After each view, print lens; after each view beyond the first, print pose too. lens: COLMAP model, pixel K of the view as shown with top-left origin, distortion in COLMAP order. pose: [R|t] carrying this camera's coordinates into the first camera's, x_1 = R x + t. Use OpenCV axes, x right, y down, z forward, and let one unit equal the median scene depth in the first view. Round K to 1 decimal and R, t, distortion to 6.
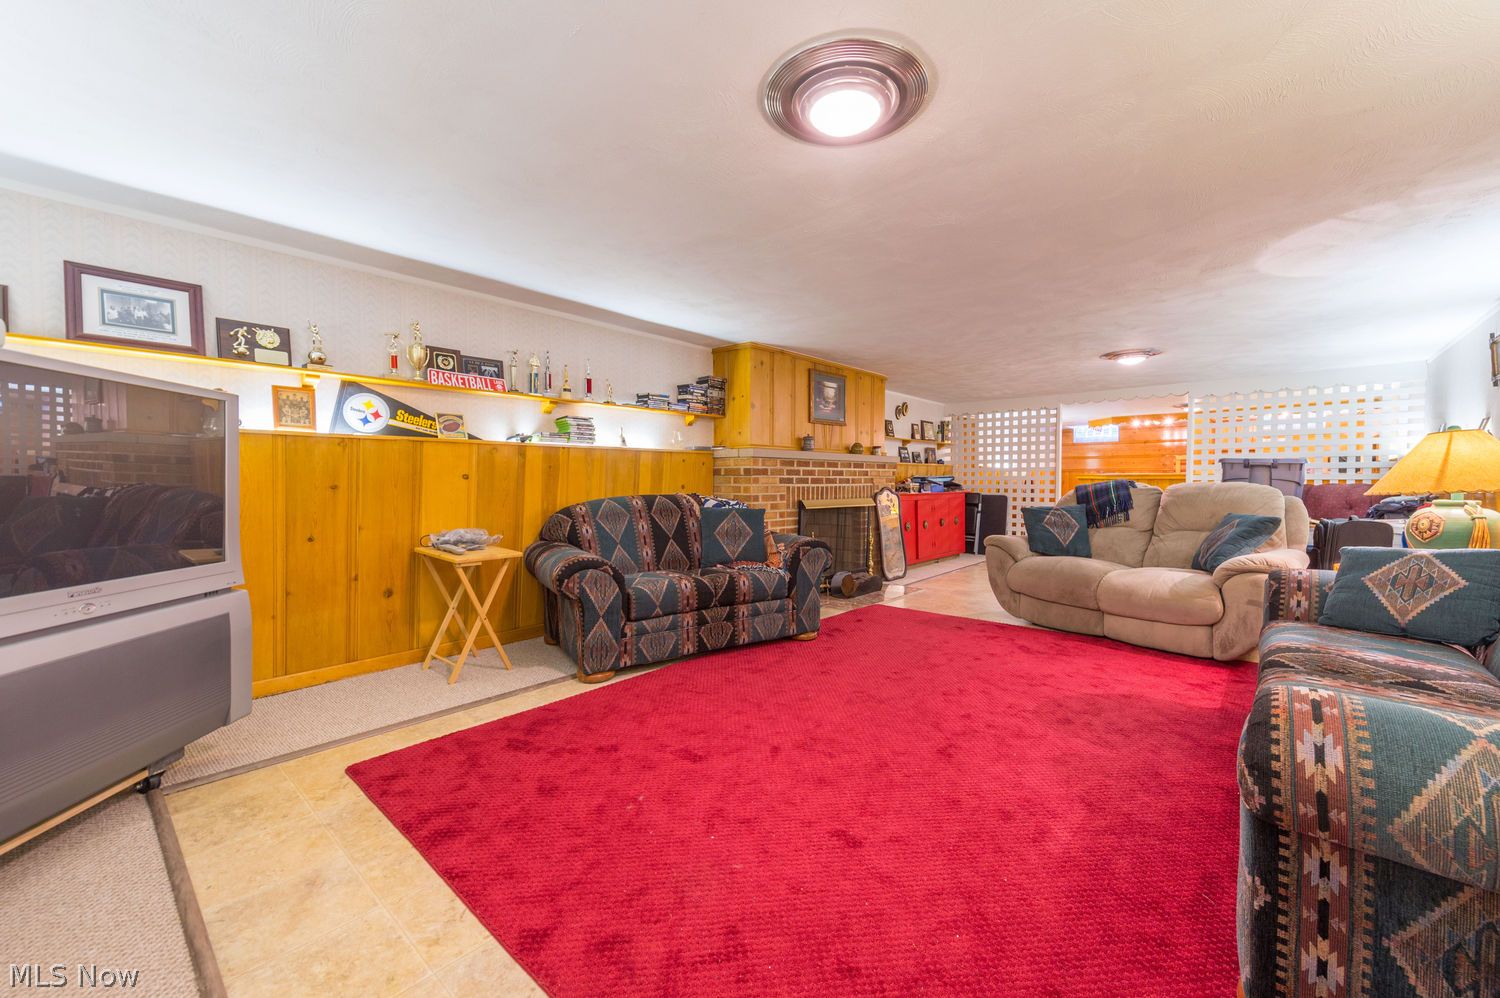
lens RADIAL K [[595.0, 0, 765.4], [0, 595.0, 492.7], [0, 0, 1]] dist [0.019595, -0.000081]
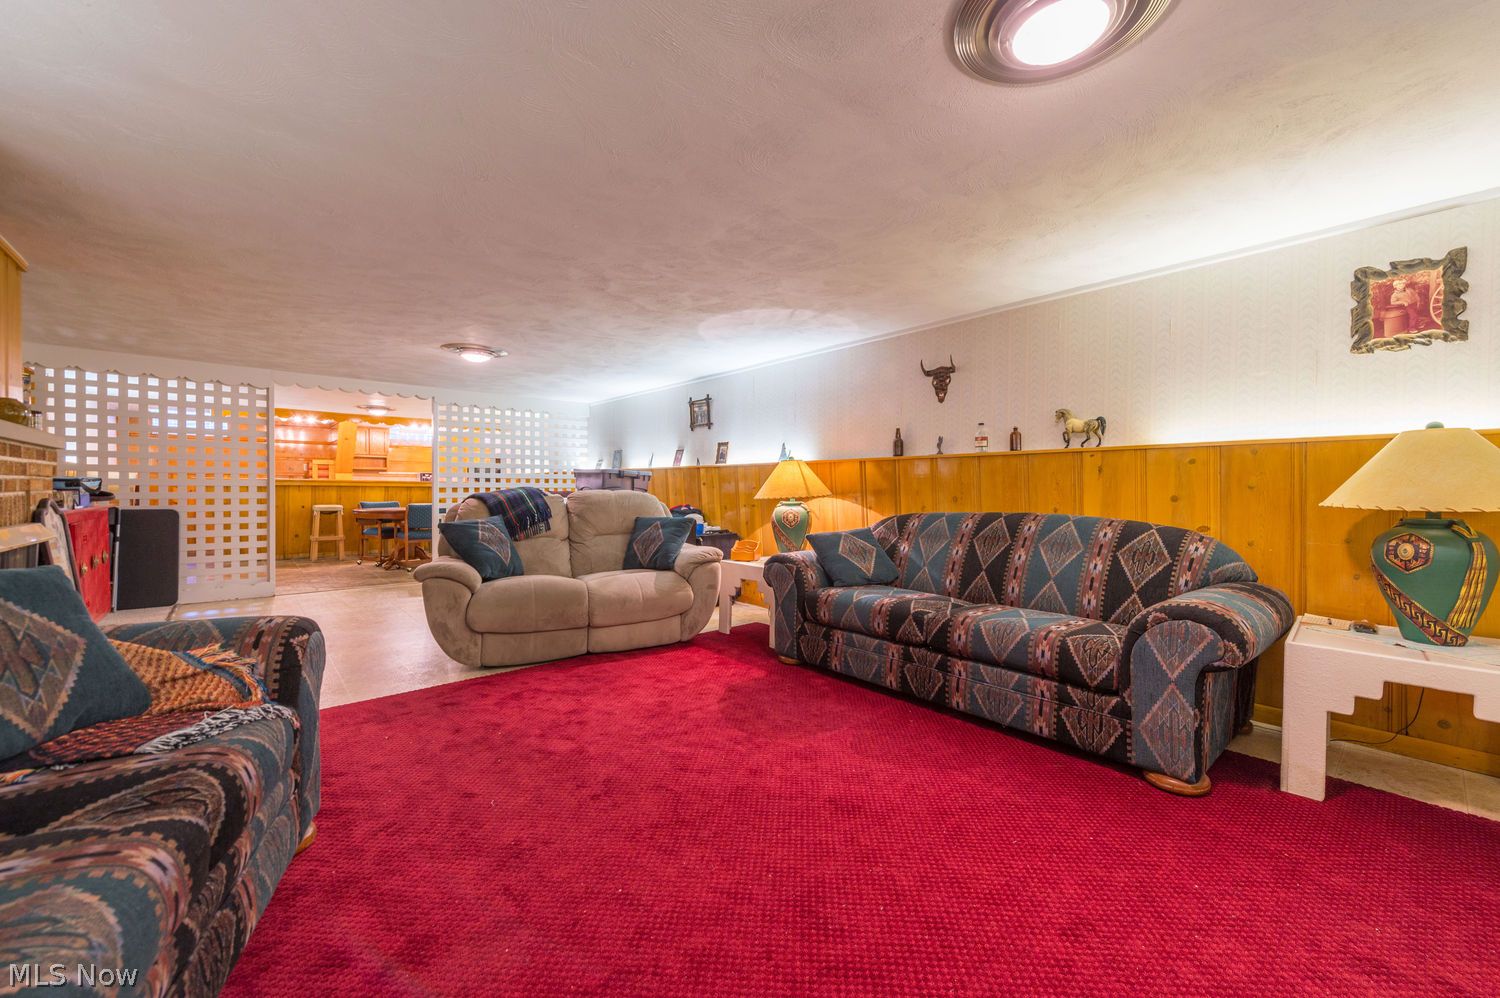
lens RADIAL K [[595.0, 0, 765.4], [0, 595.0, 492.7], [0, 0, 1]] dist [0.019595, -0.000081]
pose [[0.128655, -0.005199, 0.991676, -0.318268], [0.015231, 0.999879, 0.003267, -0.011774], [-0.991572, 0.014684, 0.128719, 0.571482]]
